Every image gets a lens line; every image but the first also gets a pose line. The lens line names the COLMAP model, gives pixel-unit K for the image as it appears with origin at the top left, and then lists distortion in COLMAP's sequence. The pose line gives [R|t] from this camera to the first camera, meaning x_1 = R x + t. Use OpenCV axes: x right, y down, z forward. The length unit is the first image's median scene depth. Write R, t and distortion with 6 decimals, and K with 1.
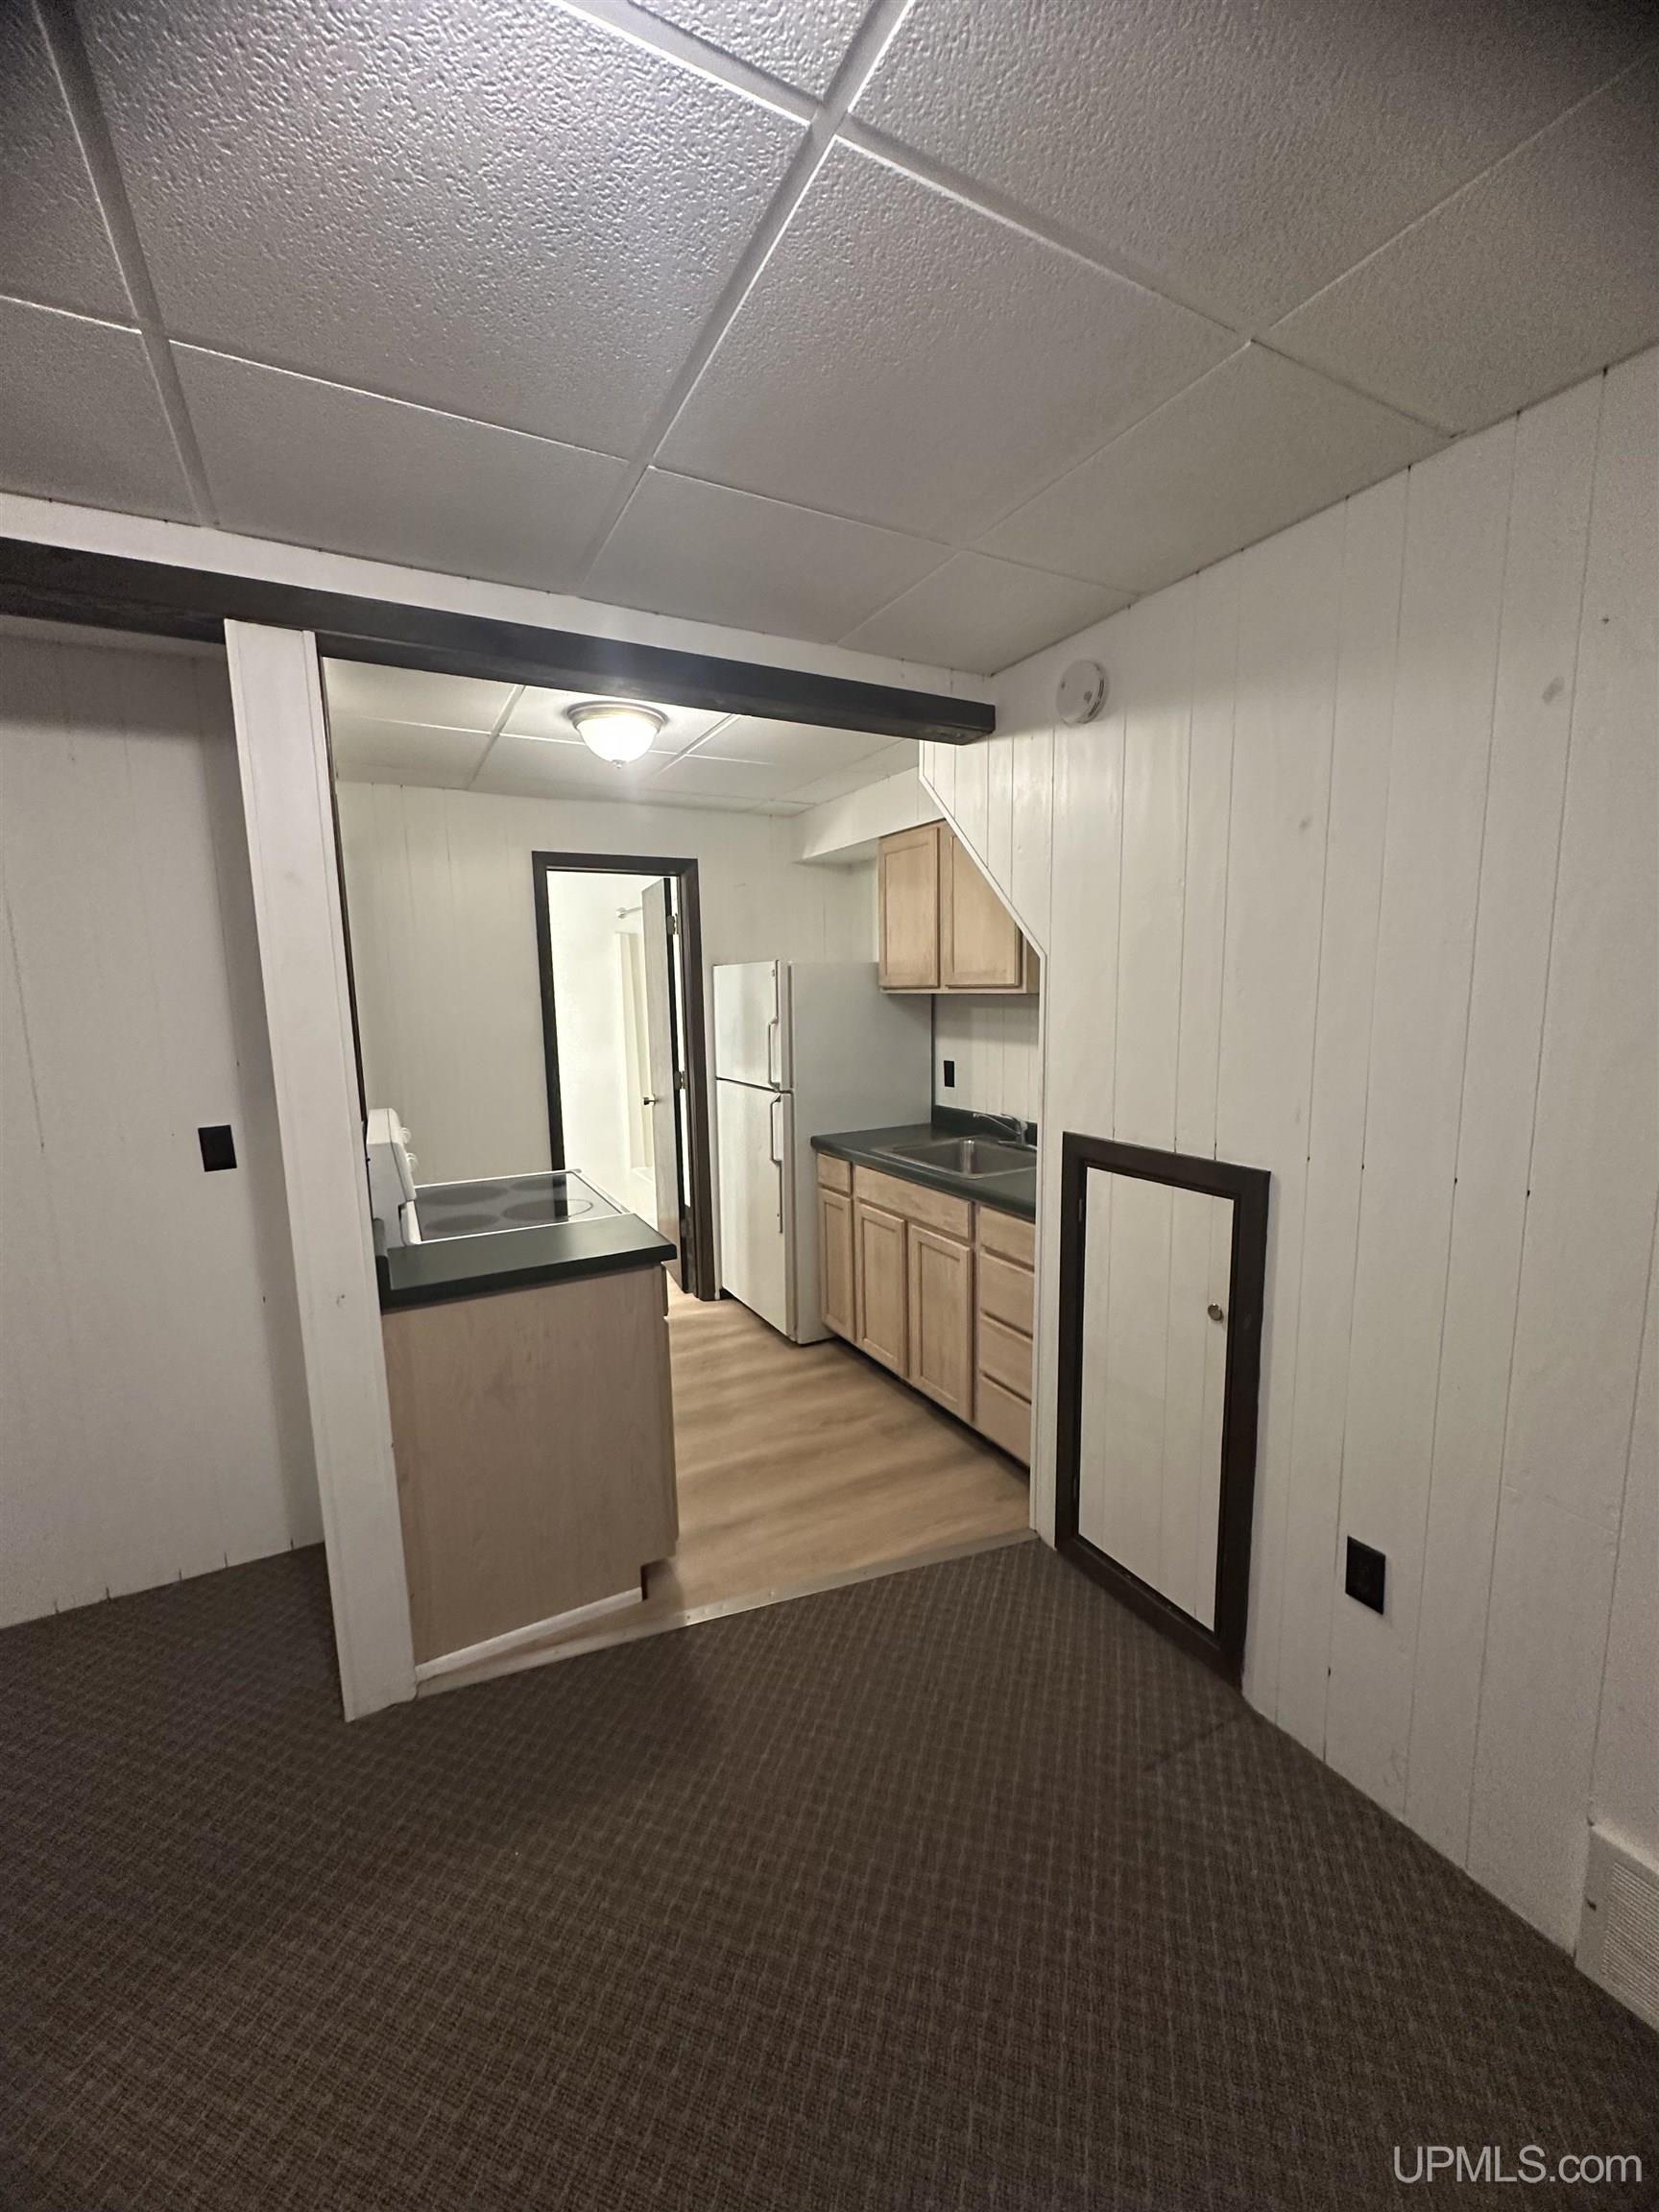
lens RADIAL K [[876.3, 0, 836.5], [0, 876.3, 1098.2], [0, 0, 1]] dist [0.000816, 0.000259]
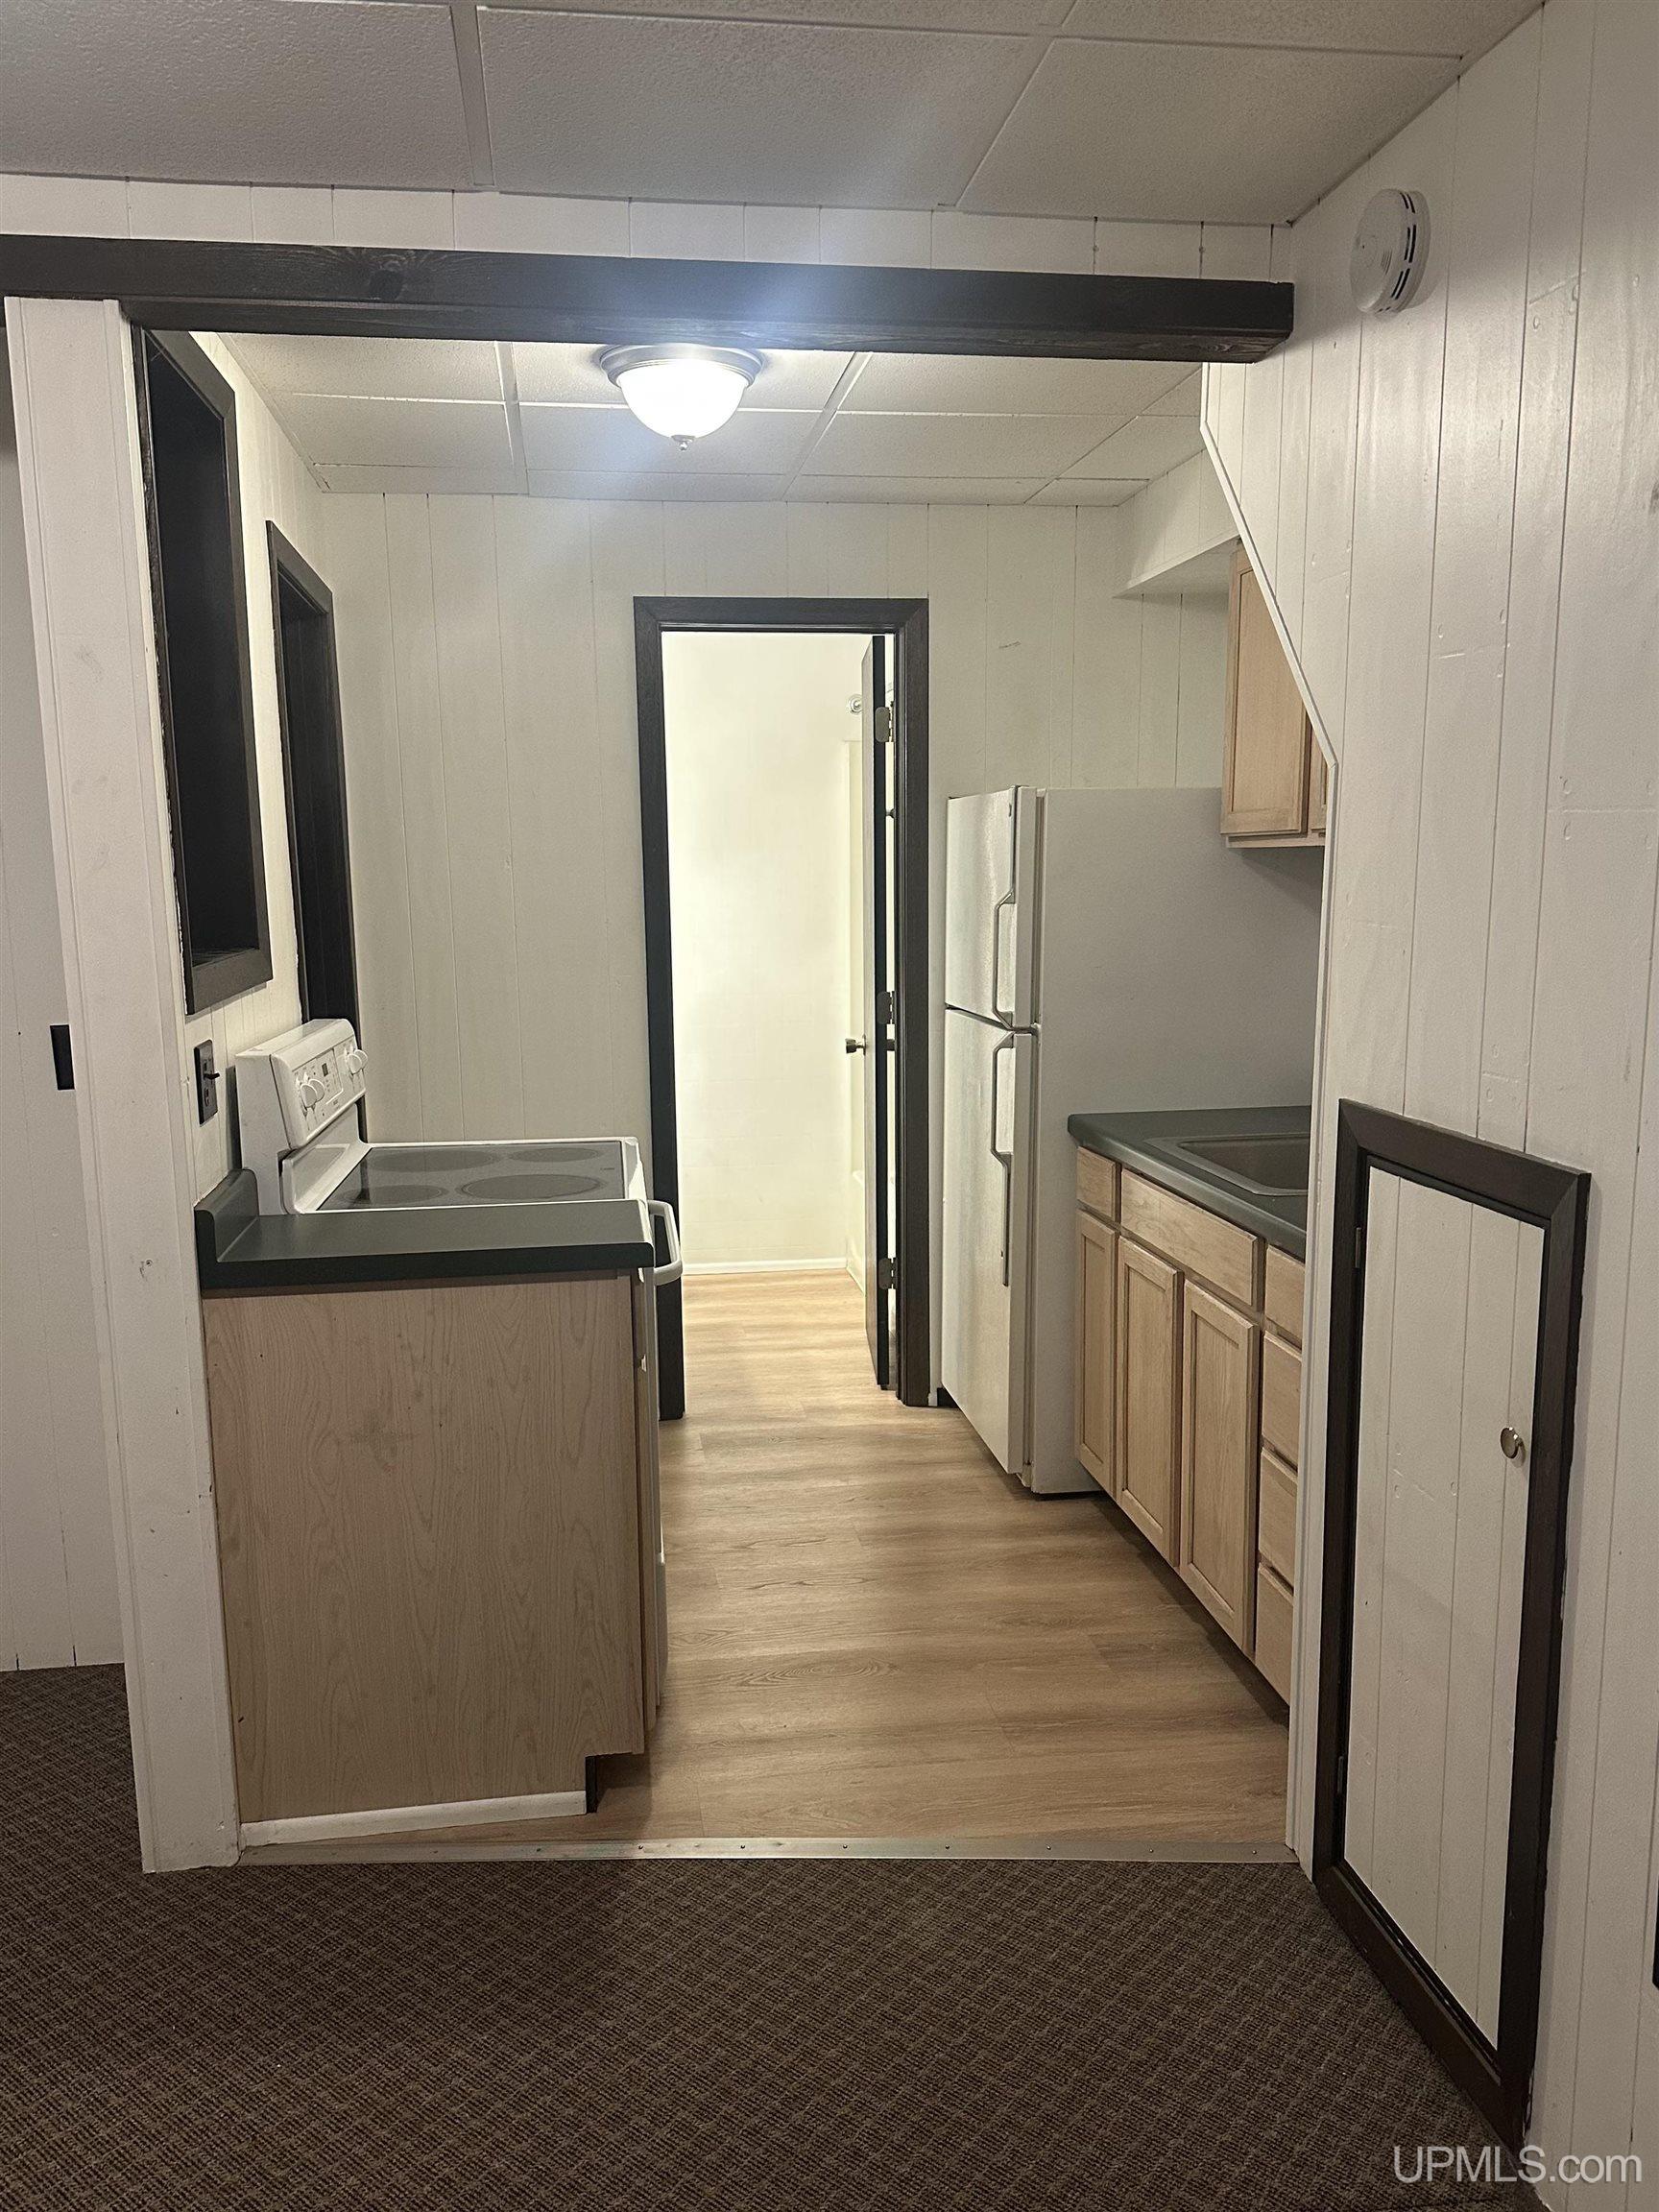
lens RADIAL K [[1732.6, 0, 832.1], [0, 1732.6, 1139.6], [0, 0, 1]] dist [0.104447, -0.156379]
pose [[0.940688, 0.062816, -0.333408, 0.229991], [-0.050376, 0.997678, 0.045835, 0.020747], [0.335513, -0.026320, 0.941668, -0.073337]]
